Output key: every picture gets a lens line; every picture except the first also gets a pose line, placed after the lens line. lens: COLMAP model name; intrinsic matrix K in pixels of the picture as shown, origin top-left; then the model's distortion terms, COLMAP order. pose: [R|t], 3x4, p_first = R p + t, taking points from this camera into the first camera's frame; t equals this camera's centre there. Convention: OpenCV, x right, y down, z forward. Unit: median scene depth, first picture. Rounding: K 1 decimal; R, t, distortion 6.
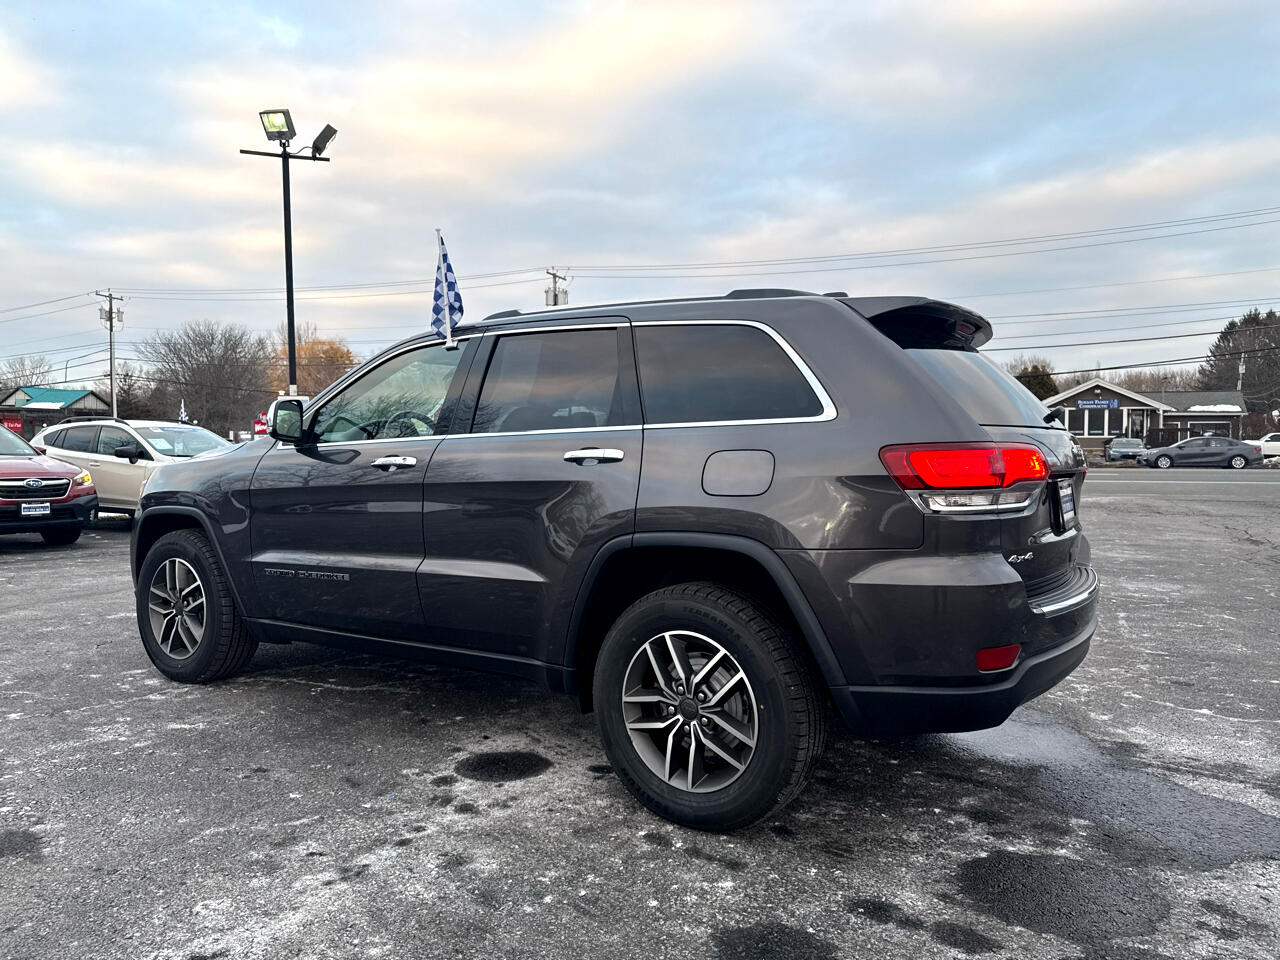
lens RADIAL K [[891.5, 0, 642.6], [0, 891.5, 467.8], [0, 0, 1]] dist [0.054822, -0.066121]
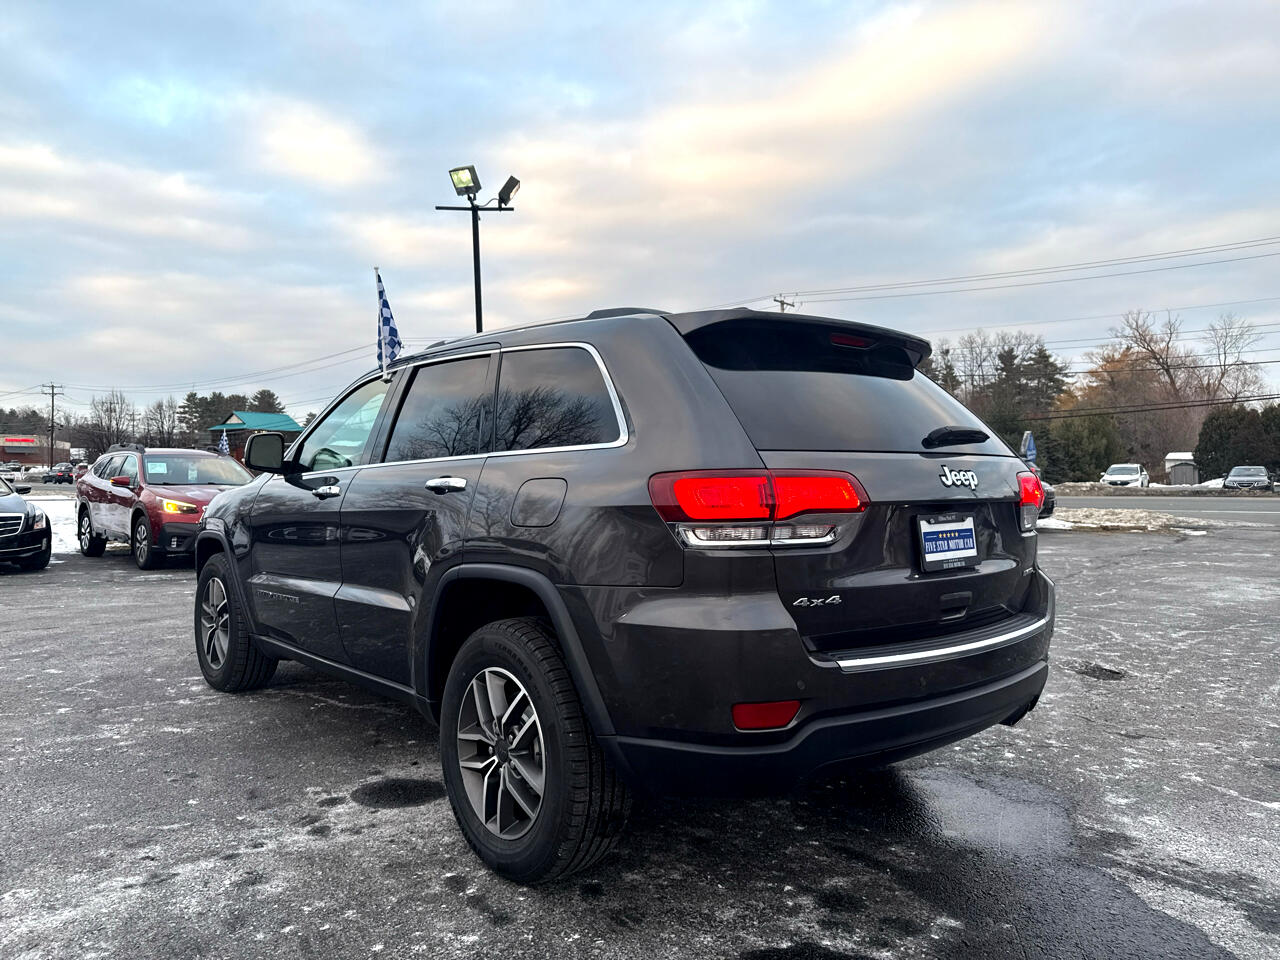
lens RADIAL K [[893.6, 0, 636.5], [0, 893.6, 478.5], [0, 0, 1]] dist [0.053233, -0.060036]
pose [[0.960186, -0.004776, -0.279322, 0.405407], [-0.000904, 0.999795, -0.020203, -0.000275], [0.279361, 0.019652, 0.959985, 0.100896]]
